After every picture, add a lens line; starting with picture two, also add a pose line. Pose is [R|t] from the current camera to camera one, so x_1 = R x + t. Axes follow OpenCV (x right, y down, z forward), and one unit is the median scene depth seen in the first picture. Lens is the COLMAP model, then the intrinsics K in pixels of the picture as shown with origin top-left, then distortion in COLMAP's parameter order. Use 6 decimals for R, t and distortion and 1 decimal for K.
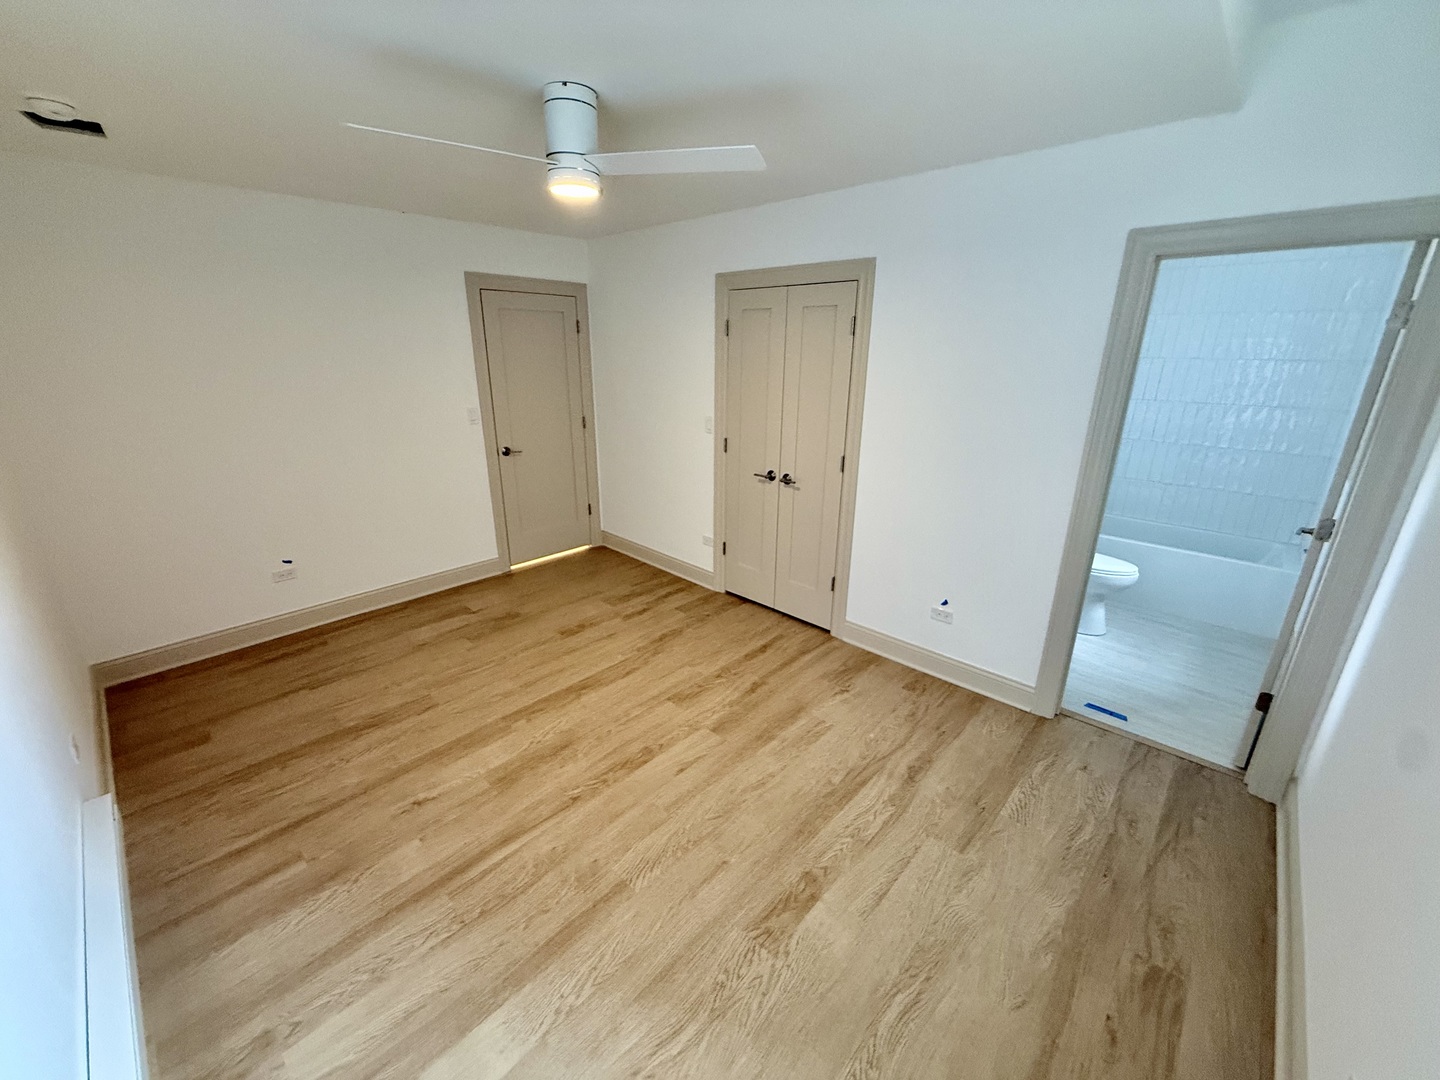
lens RADIAL K [[574.6, 0, 716.7], [0, 574.6, 537.9], [0, 0, 1]] dist [0.000241, 0.000513]
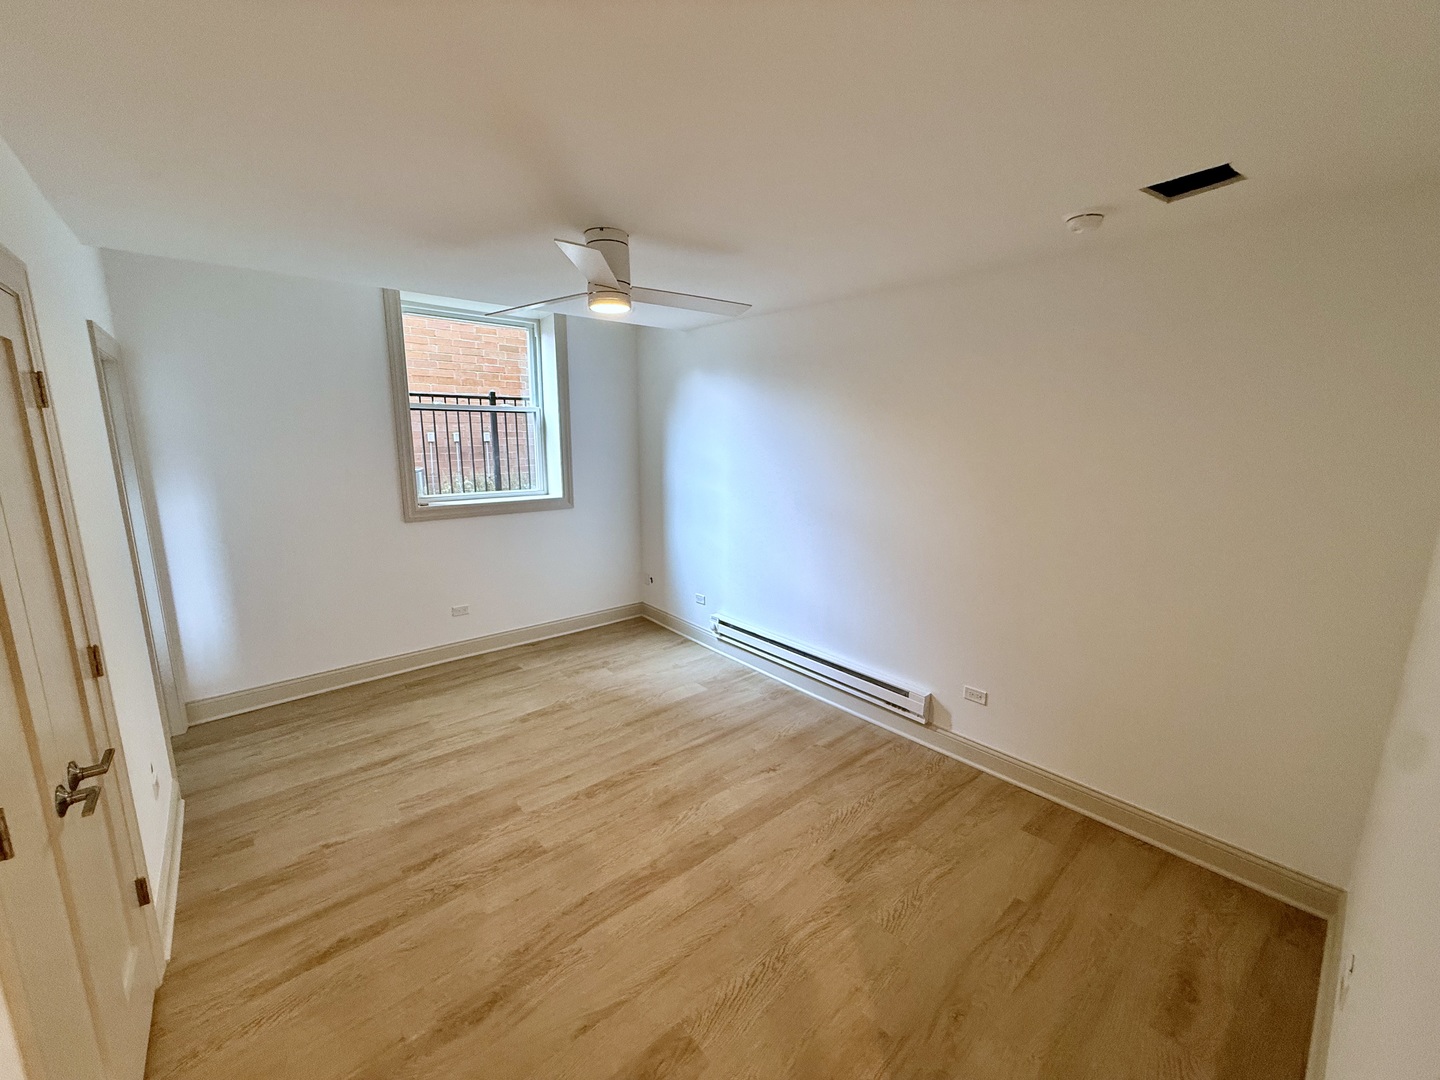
lens RADIAL K [[574.6, 0, 716.7], [0, 574.6, 537.9], [0, 0, 1]] dist [0.000241, 0.000513]
pose [[-0.993978, -0.032204, 0.104744, -0.456254], [0.022786, 0.874210, 0.485014, -0.571627], [-0.107188, 0.484479, -0.868211, 1.684144]]
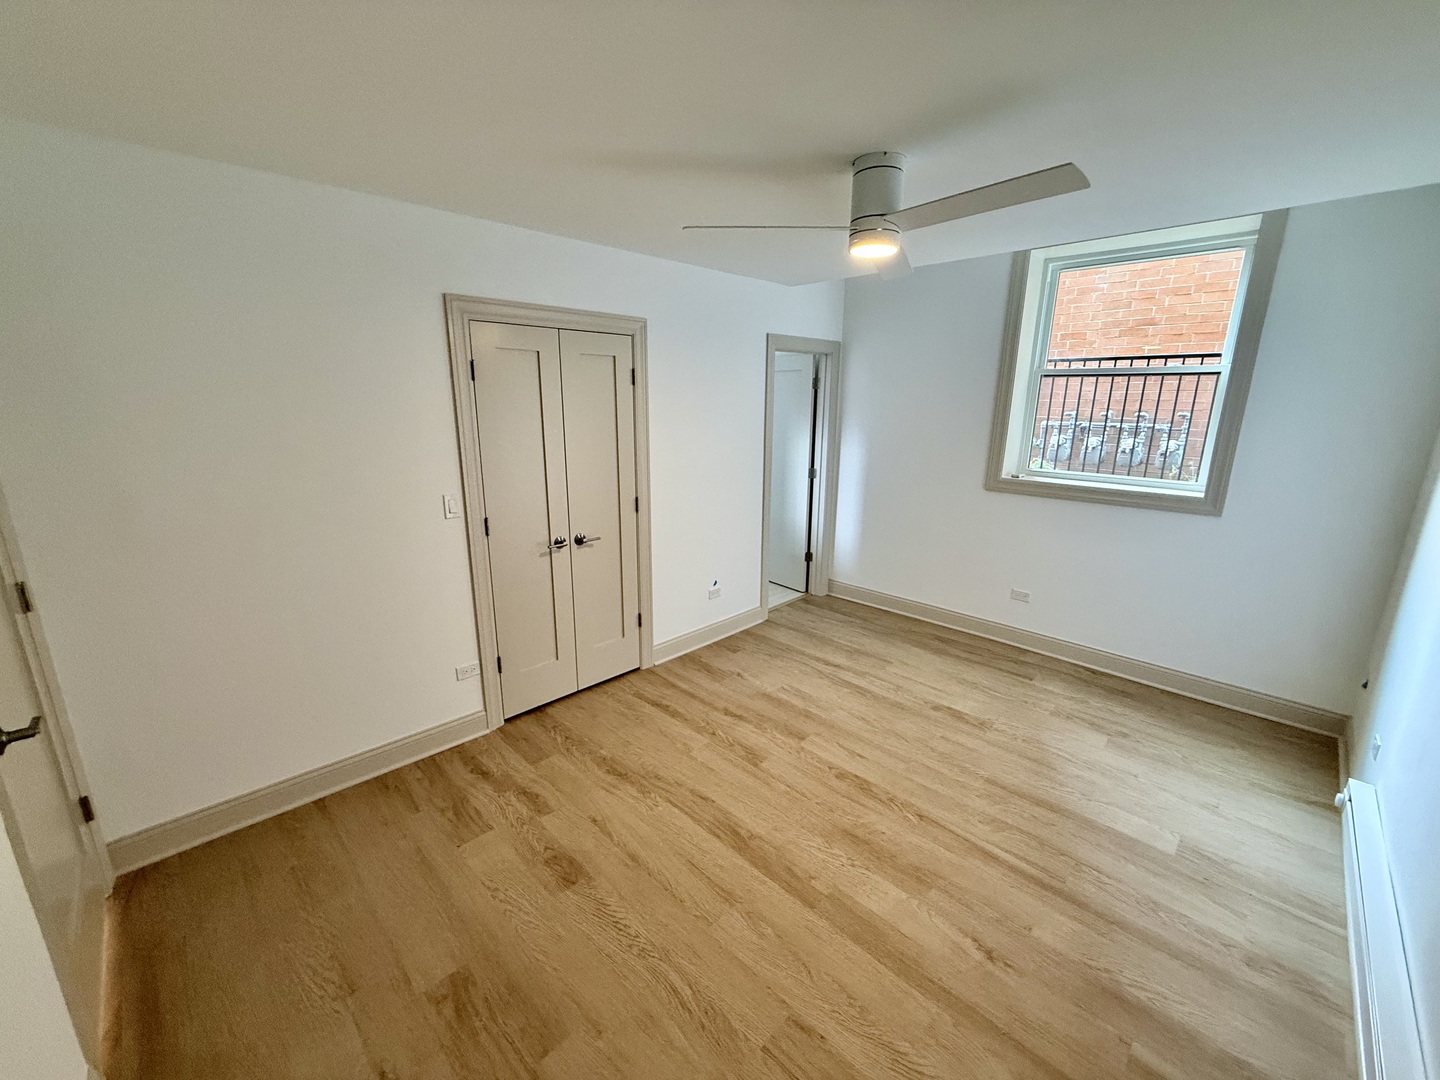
lens RADIAL K [[574.6, 0, 716.7], [0, 574.6, 537.9], [0, 0, 1]] dist [0.000241, 0.000513]
pose [[0.032524, -0.243935, 0.969246, -1.037488], [0.310633, 0.924200, 0.222174, -0.332463], [-0.949973, 0.293854, 0.105833, 0.980296]]
